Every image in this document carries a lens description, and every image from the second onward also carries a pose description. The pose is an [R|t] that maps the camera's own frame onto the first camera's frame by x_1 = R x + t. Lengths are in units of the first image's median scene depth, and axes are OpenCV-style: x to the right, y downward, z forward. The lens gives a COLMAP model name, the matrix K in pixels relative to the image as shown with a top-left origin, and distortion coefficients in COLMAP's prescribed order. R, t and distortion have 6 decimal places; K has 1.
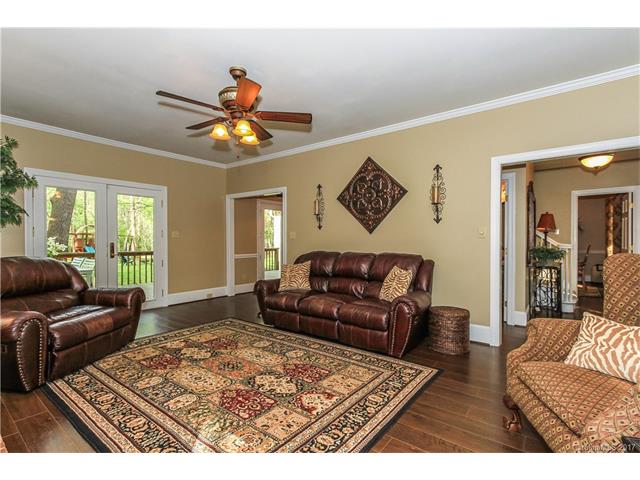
lens RADIAL K [[303.1, 0, 313.5], [0, 303.1, 241.5], [0, 0, 1]] dist [-0.000101, -0.000059]
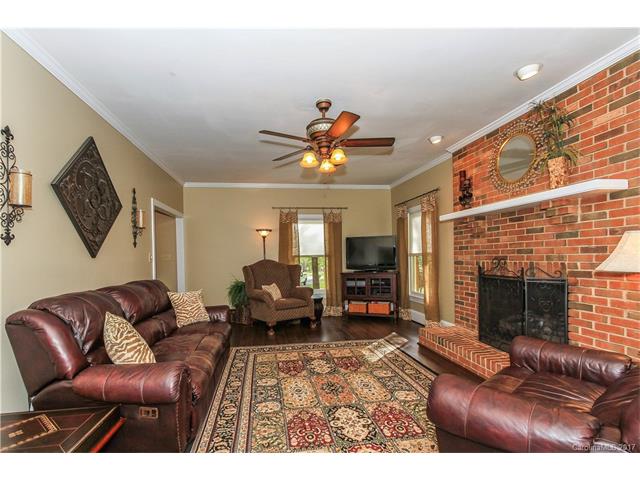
lens RADIAL K [[303.1, 0, 313.5], [0, 303.1, 241.5], [0, 0, 1]] dist [-0.000101, -0.000059]
pose [[-0.739519, 0.046537, 0.671525, -0.956897], [0.019420, 0.998667, -0.047822, -0.031740], [-0.672855, -0.022324, -0.739437, 1.856007]]
